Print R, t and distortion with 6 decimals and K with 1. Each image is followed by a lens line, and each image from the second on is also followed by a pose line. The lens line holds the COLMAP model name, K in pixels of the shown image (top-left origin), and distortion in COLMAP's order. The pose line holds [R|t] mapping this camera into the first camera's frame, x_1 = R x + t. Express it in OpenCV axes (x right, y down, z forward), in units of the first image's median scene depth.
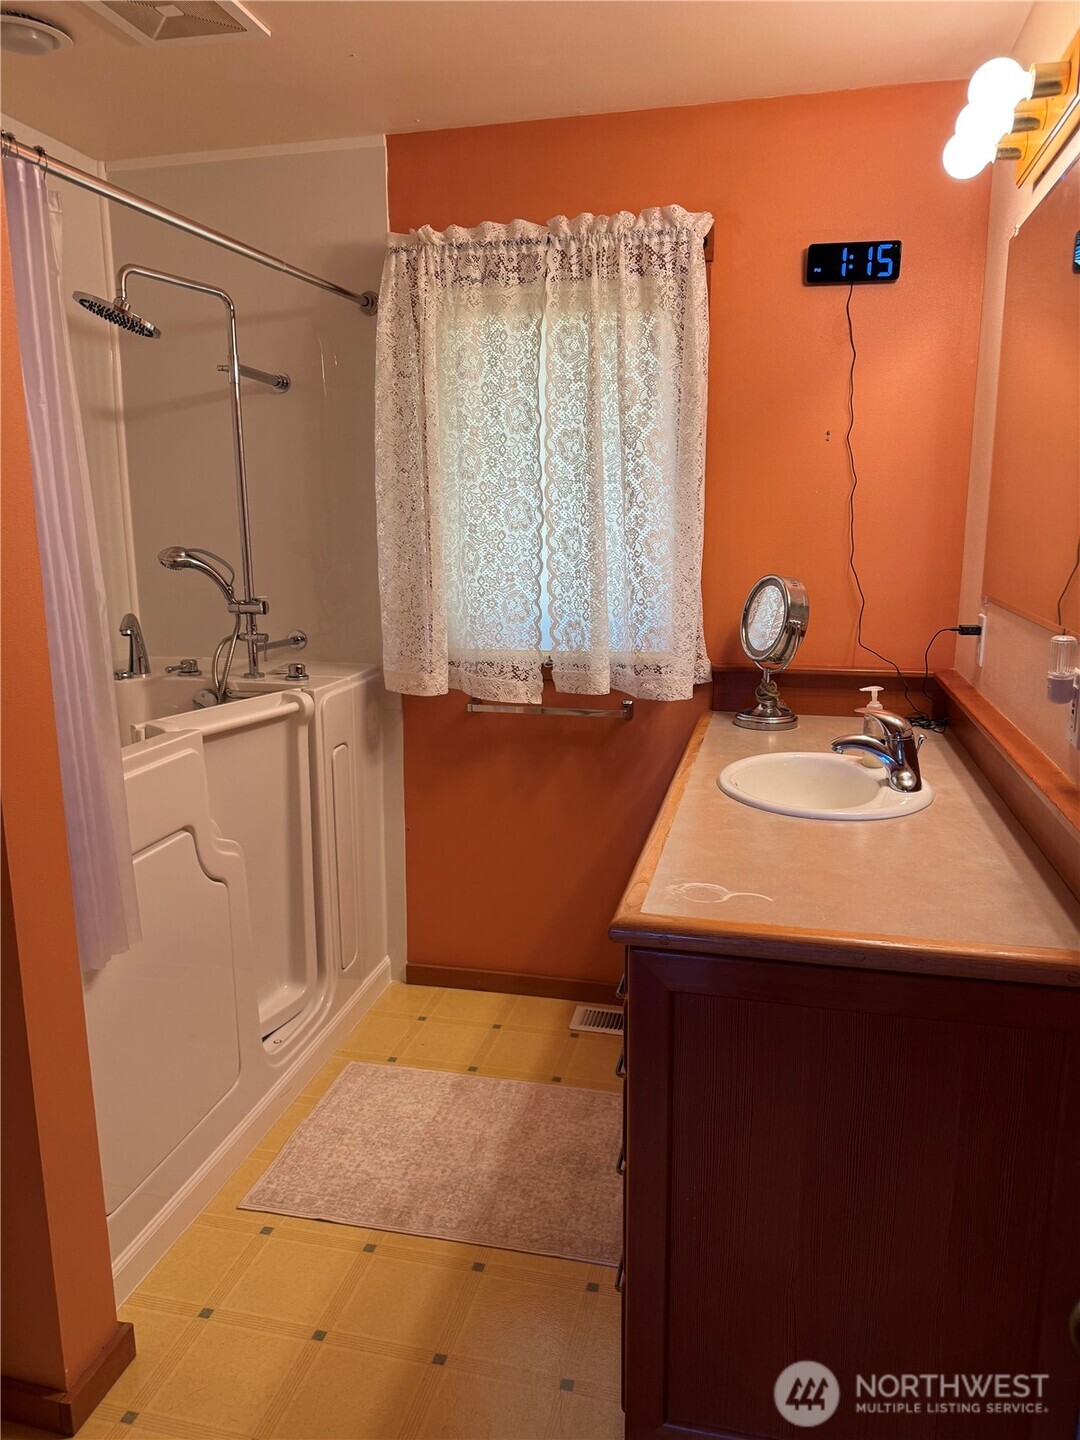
lens RADIAL K [[1011.3, 0, 540.3], [0, 1011.3, 724.0], [0, 0, 1]] dist [0.039983, -0.052219]
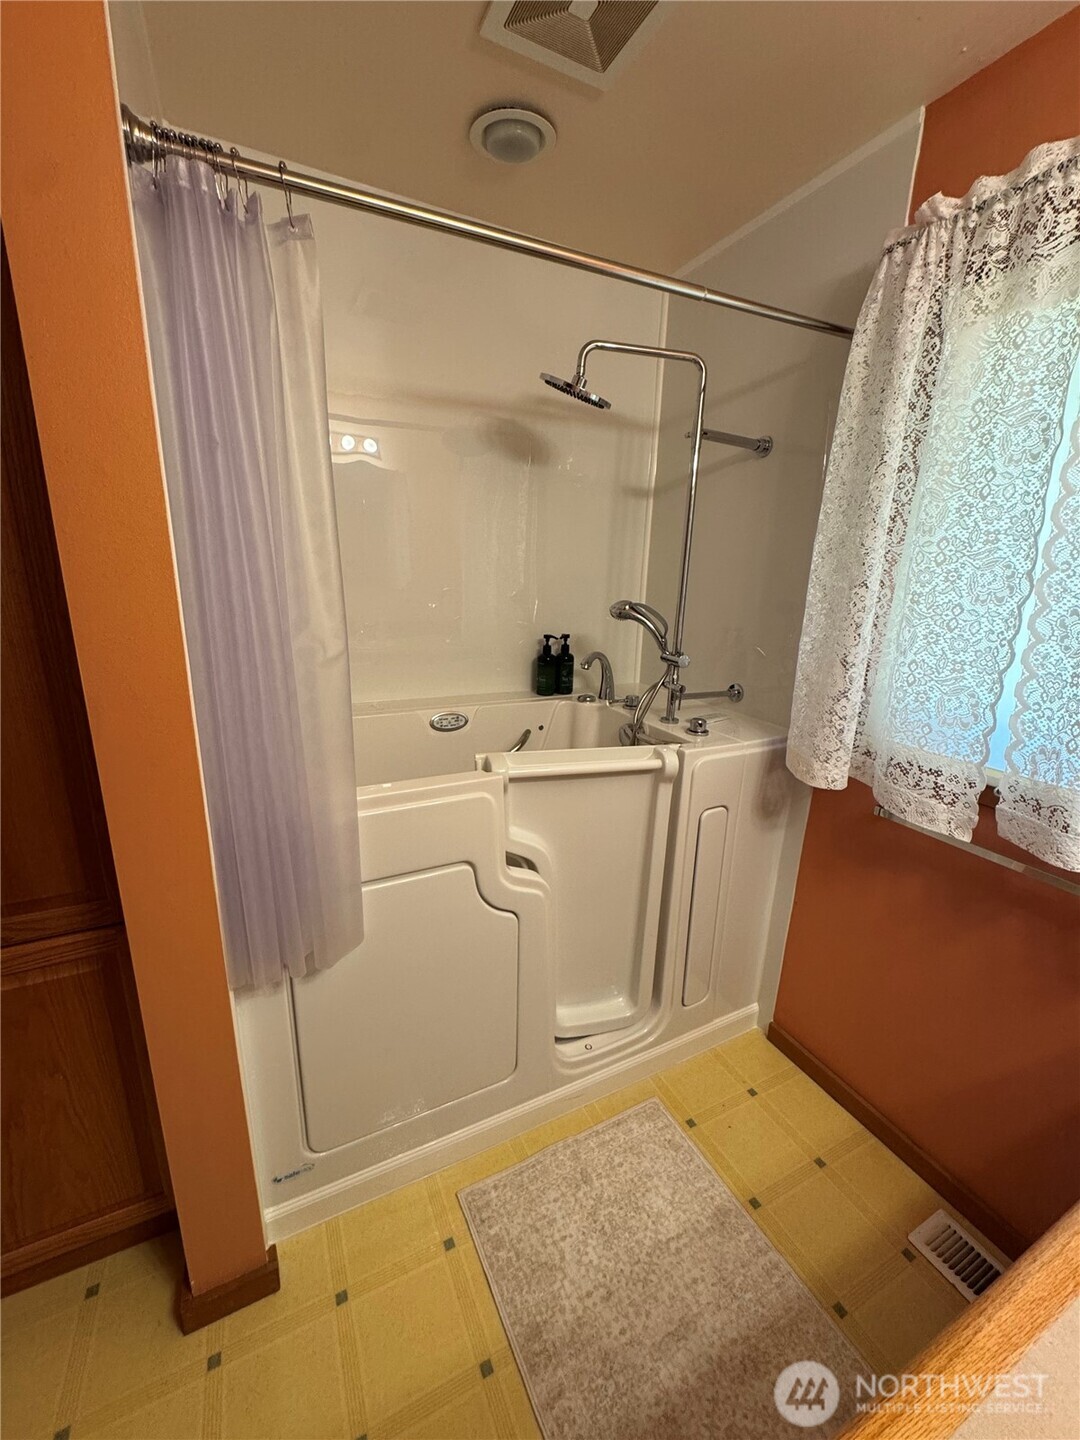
lens RADIAL K [[573.5, 0, 534.6], [0, 573.5, 721.6], [0, 0, 1]] dist [-0.007712, 0.000789]
pose [[0.640841, 0.215279, -0.736870, 0.089112], [-0.183181, 0.975029, 0.125550, -0.103486], [0.745498, 0.054523, 0.664274, 0.500999]]
